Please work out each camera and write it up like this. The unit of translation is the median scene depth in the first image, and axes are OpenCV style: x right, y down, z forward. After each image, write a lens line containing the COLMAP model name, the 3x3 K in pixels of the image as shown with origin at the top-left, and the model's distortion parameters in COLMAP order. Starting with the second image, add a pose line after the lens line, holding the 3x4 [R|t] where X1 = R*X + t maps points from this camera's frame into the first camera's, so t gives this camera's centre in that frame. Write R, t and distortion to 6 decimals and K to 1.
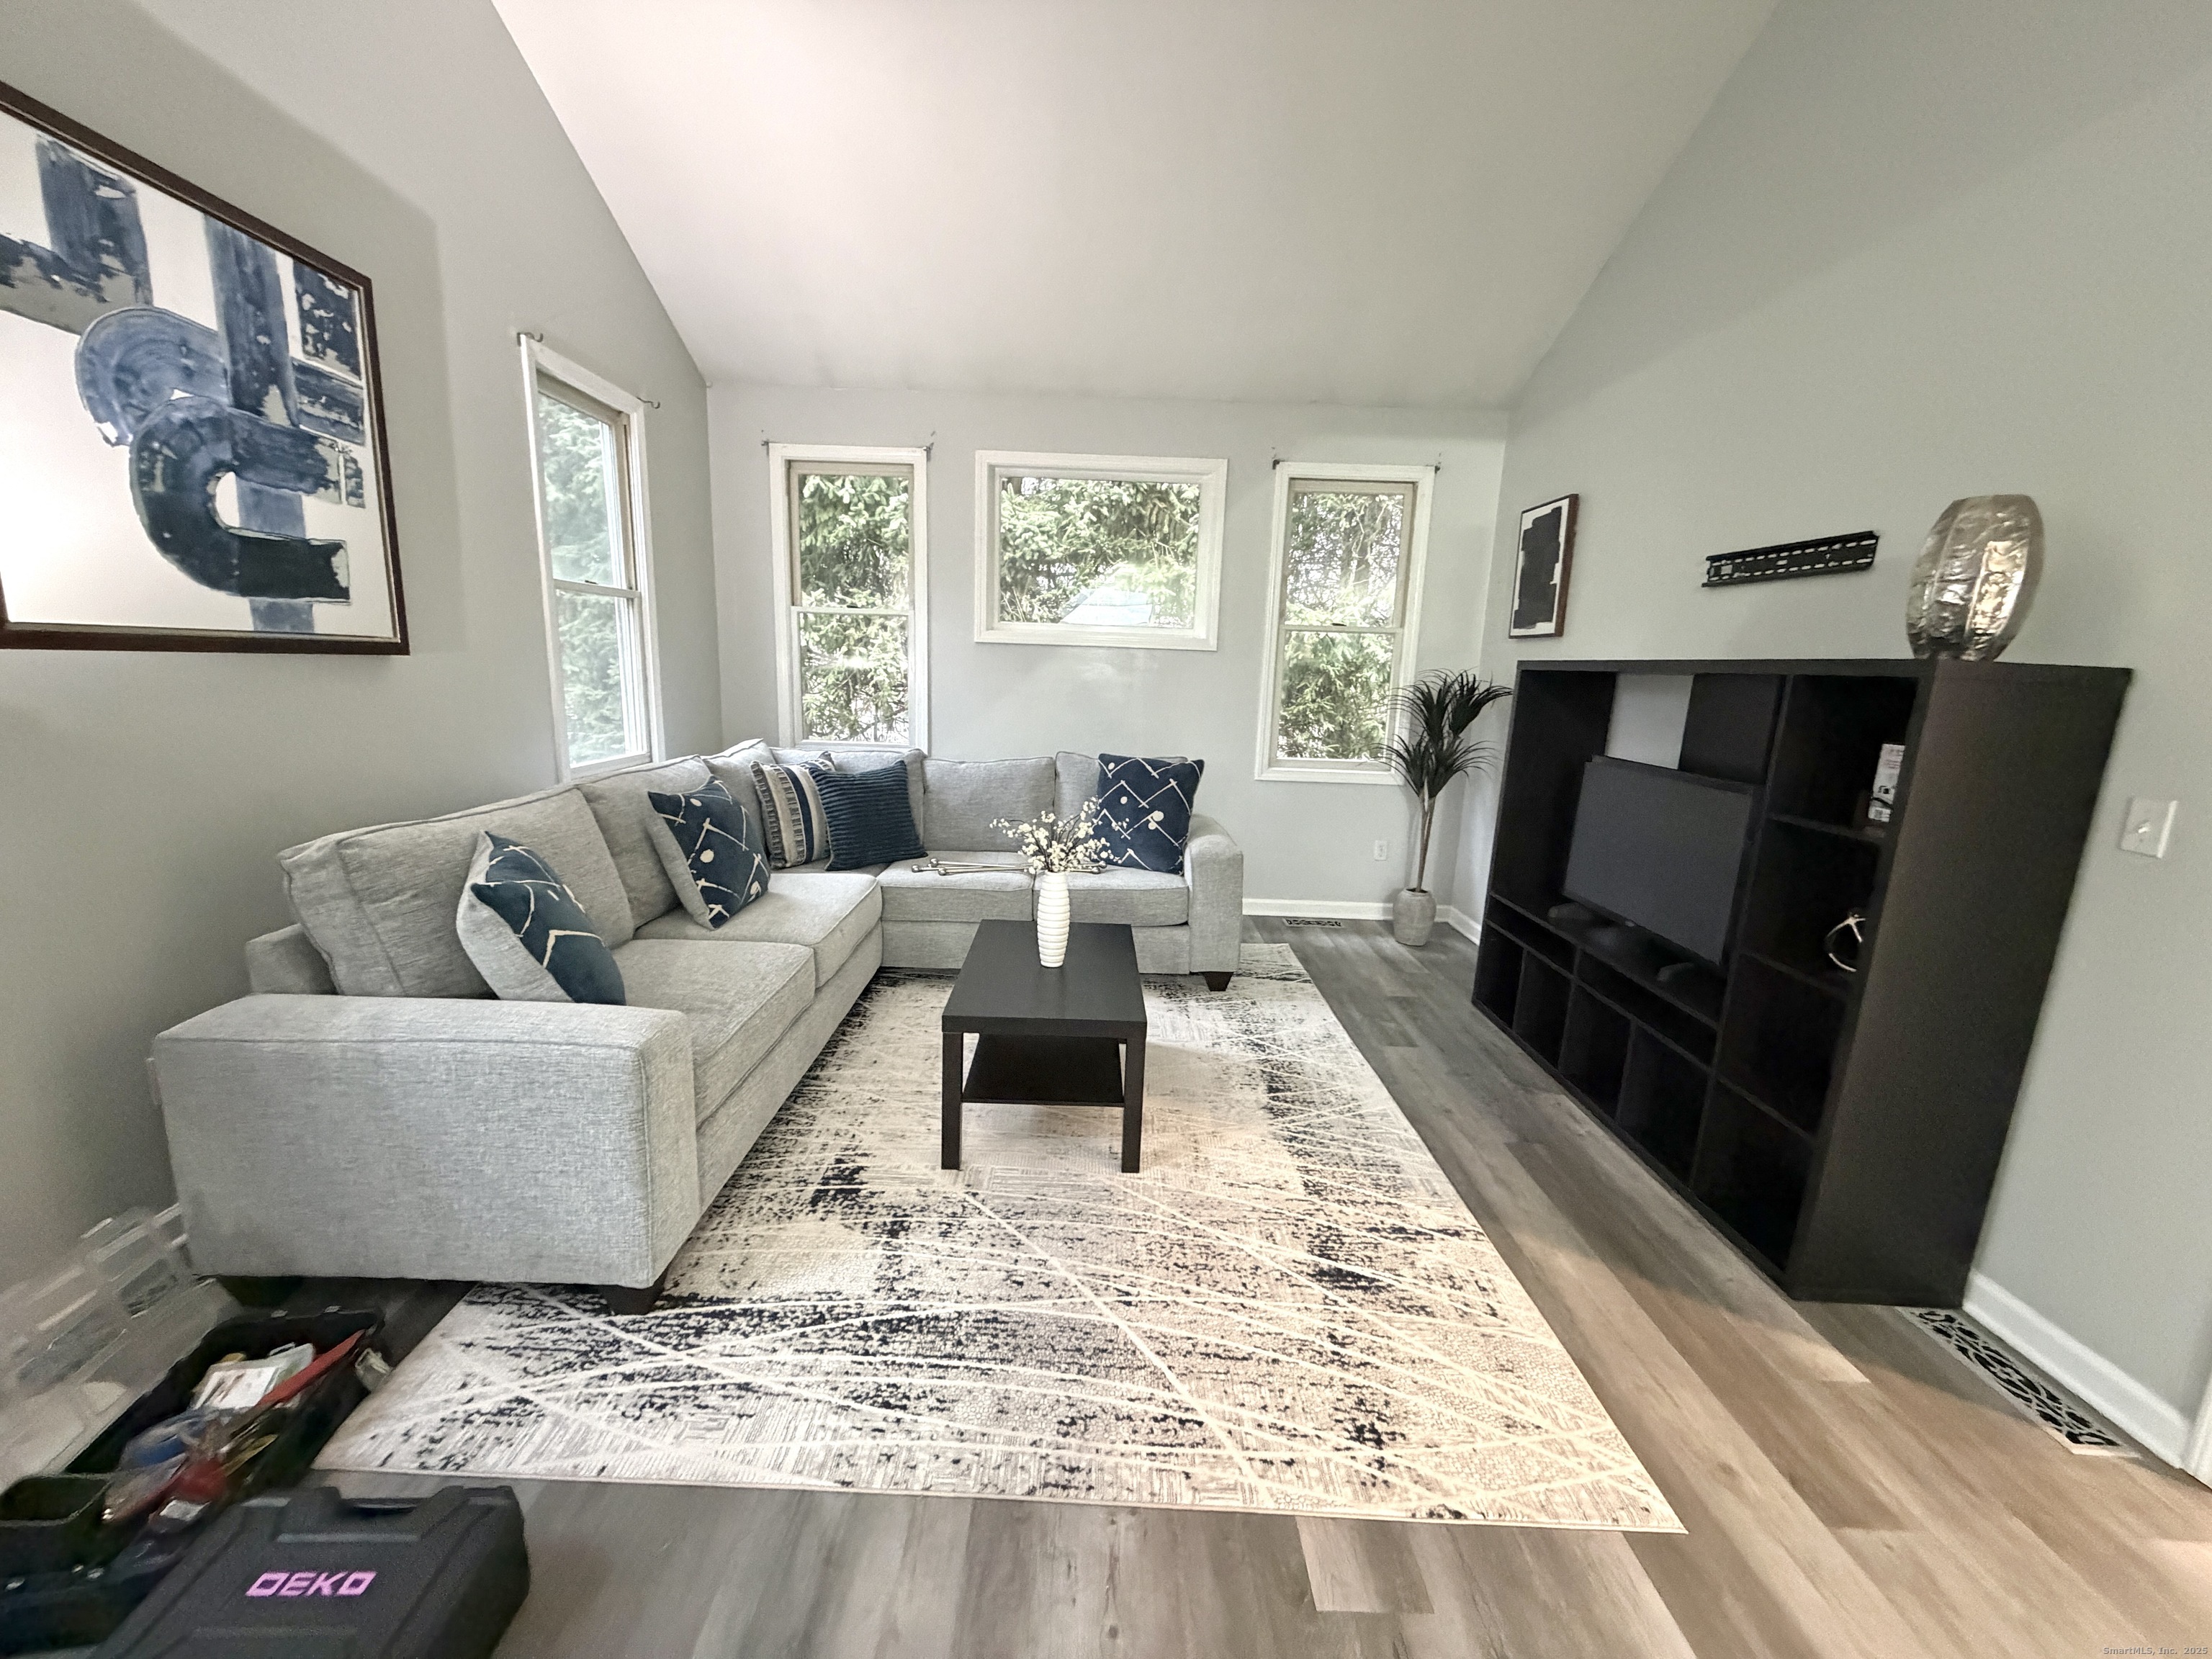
lens RADIAL K [[875.4, 0, 1097.4], [0, 875.4, 828.0], [0, 0, 1]] dist [-0.000936, 0.000187]
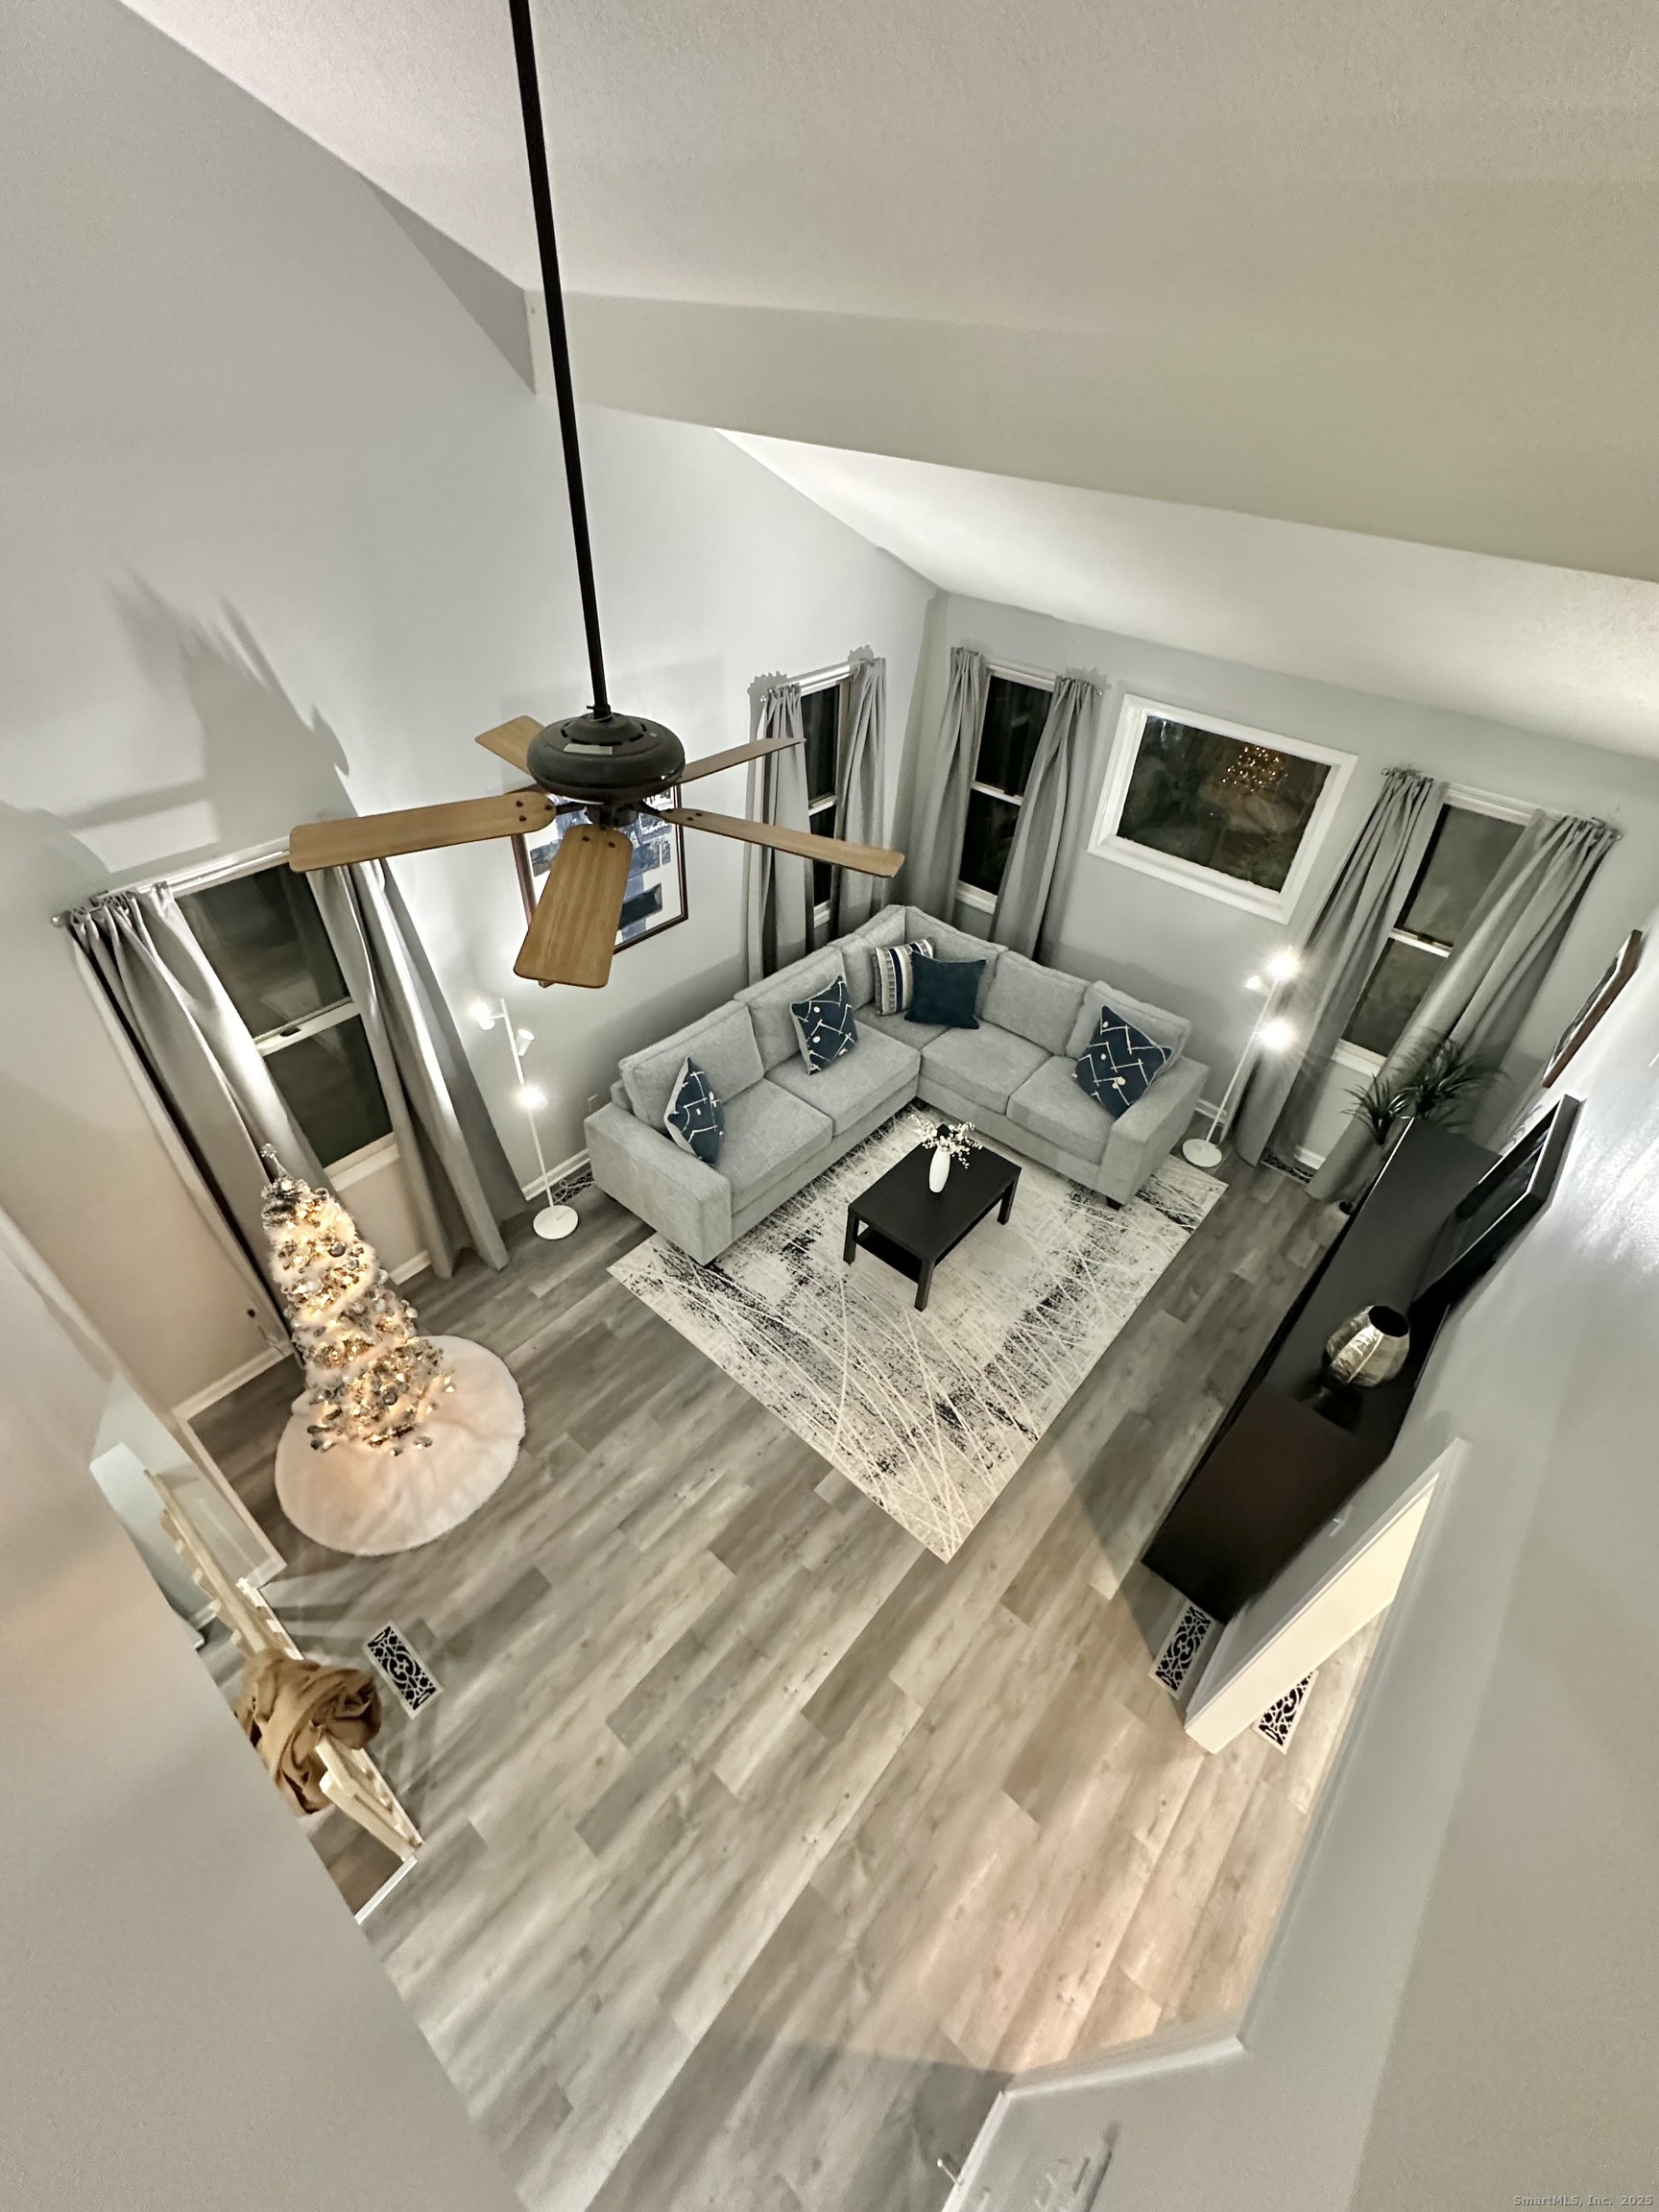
lens RADIAL K [[881.5, 0, 826.7], [0, 881.5, 1118.6], [0, 0, 1]] dist [-0.001949, 0.000628]
pose [[0.765550, 0.430000, -0.478574, 0.782834], [-0.146831, 0.840987, 0.520751, -1.176910], [0.626397, -0.328392, 0.706955, -0.469193]]
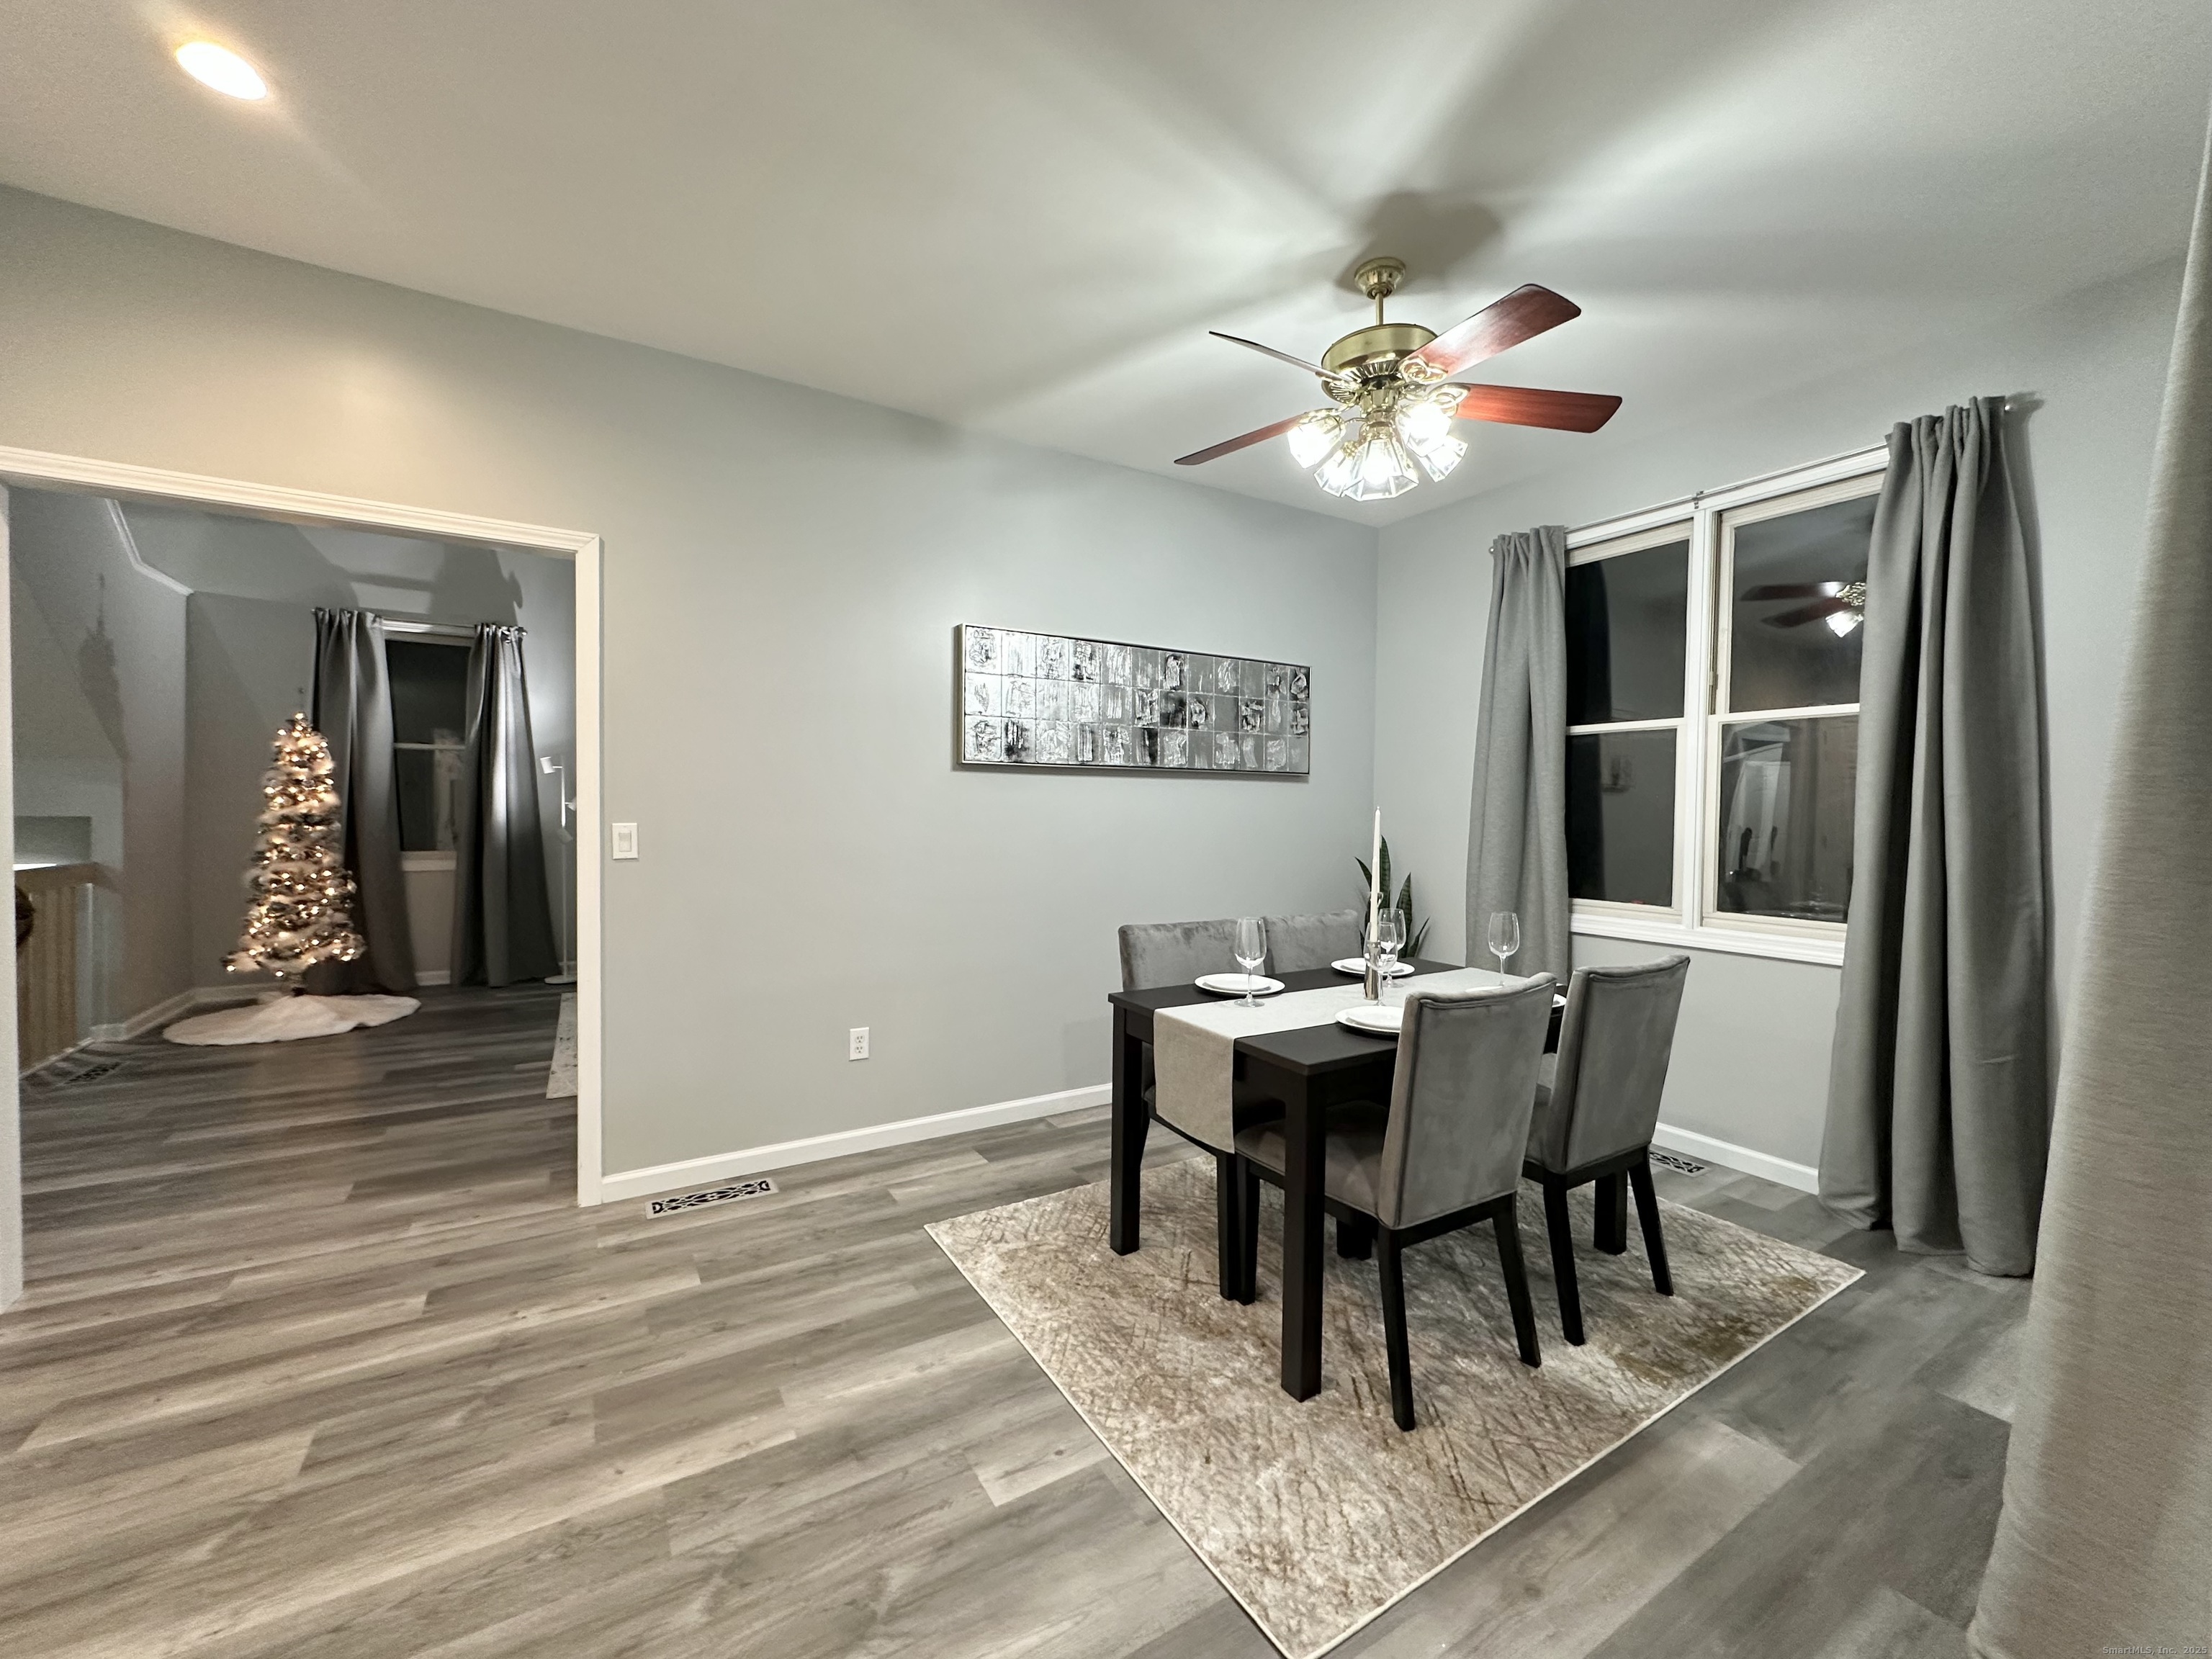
lens RADIAL K [[881.5, 0, 1109.7], [0, 881.5, 826.6], [0, 0, 1]] dist [-0.001949, 0.000628]
pose [[0.522534, -0.011893, -0.852535, 2.659297], [-0.154226, 0.982090, -0.108228, 0.038015], [0.838554, 0.188036, 0.511342, 0.655016]]
